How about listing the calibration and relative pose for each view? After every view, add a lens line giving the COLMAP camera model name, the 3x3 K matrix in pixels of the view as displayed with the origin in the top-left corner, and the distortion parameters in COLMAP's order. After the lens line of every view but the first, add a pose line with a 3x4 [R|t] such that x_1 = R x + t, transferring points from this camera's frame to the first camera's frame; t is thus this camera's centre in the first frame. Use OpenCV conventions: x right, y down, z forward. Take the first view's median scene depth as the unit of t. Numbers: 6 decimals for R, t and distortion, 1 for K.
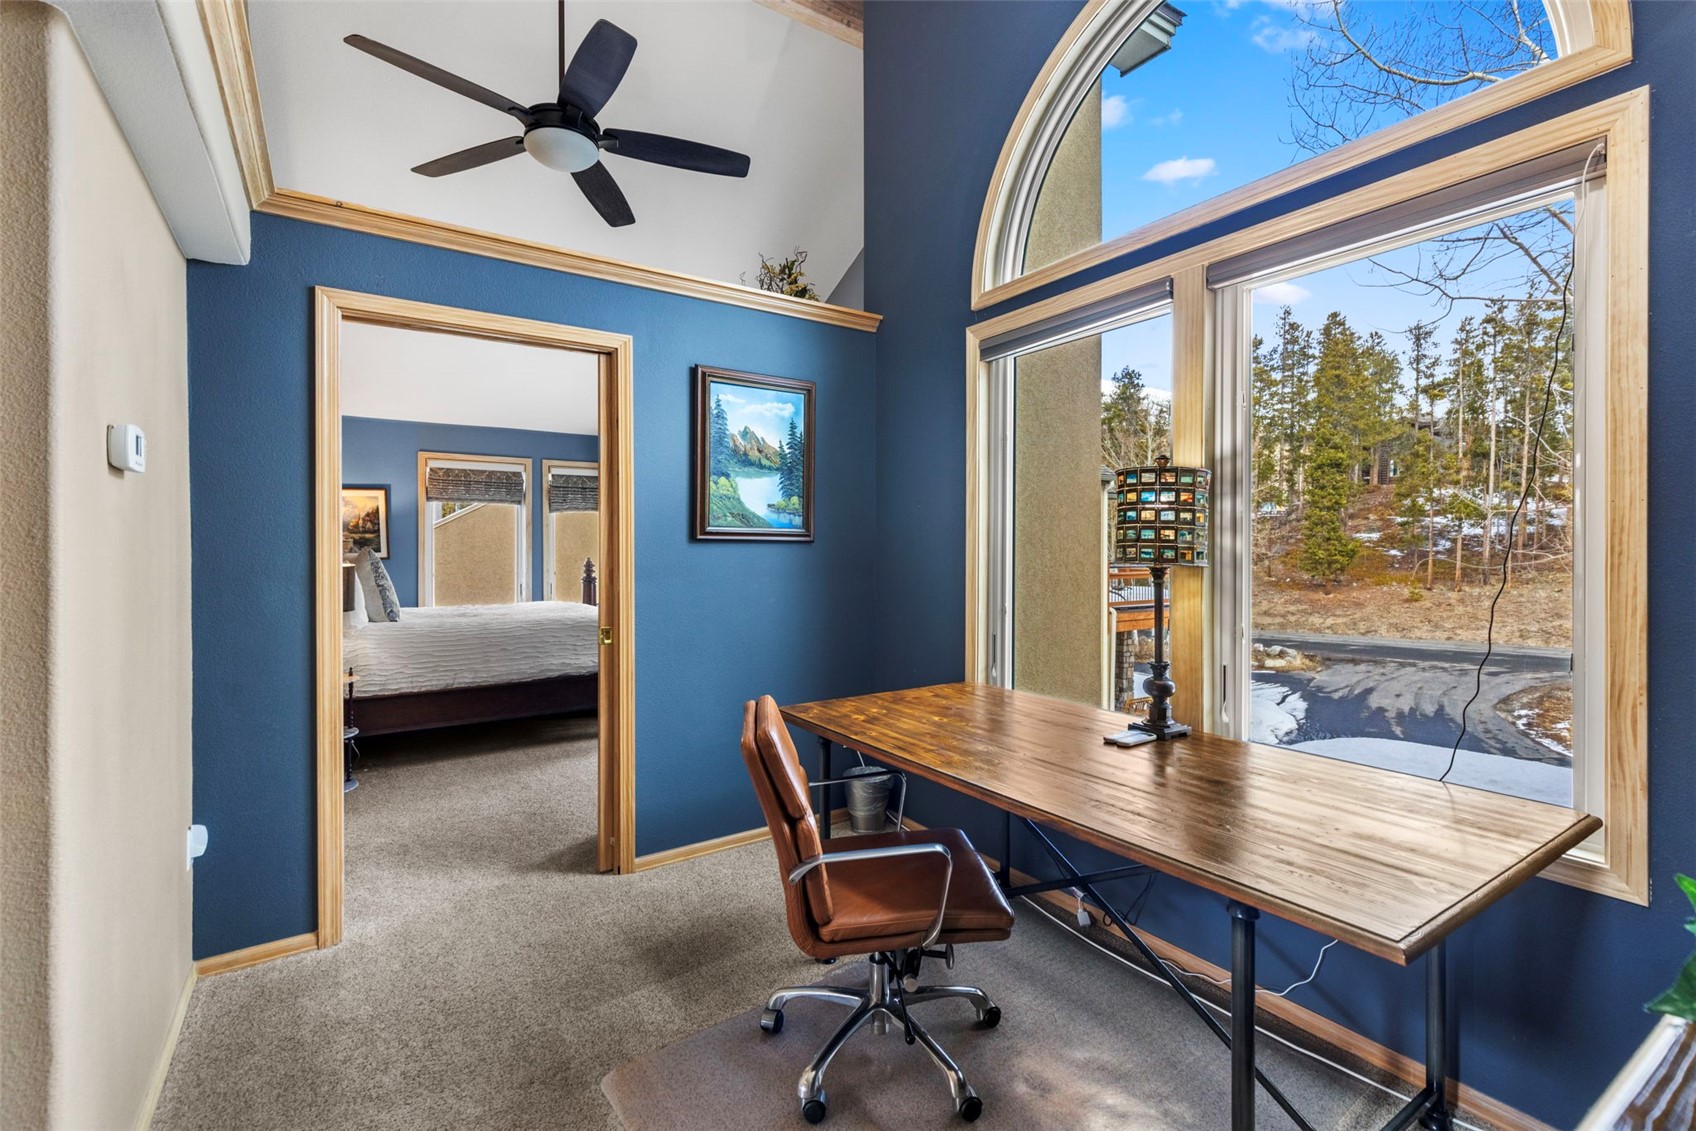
lens RADIAL K [[757.6, 0, 848.3], [0, 757.6, 554.6], [0, 0, 1]] dist [0.005551, -0.001118]
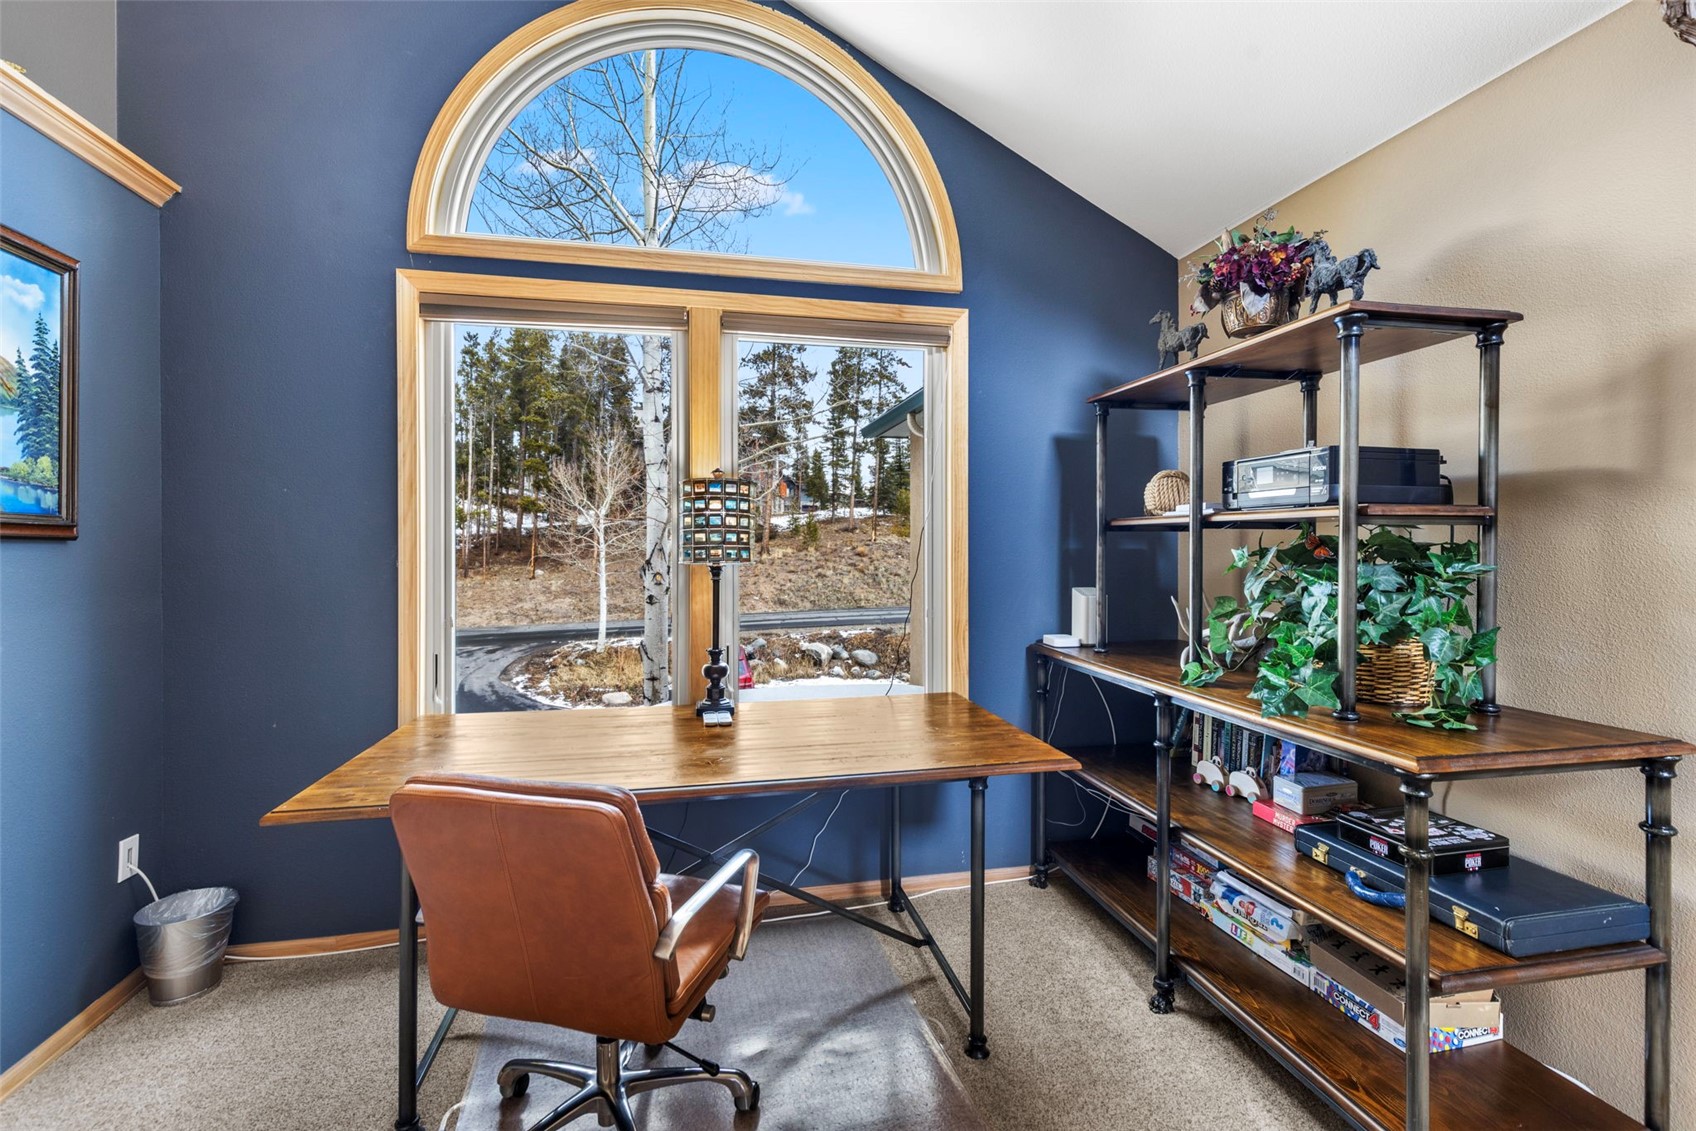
lens RADIAL K [[757.6, 0, 850.1], [0, 757.6, 555.4], [0, 0, 1]] dist [0.005551, -0.001118]
pose [[0.363568, -0.011833, 0.931493, -0.379408], [0.008301, 0.999921, 0.009462, -0.005466], [-0.931531, 0.004293, 0.363637, 0.258867]]
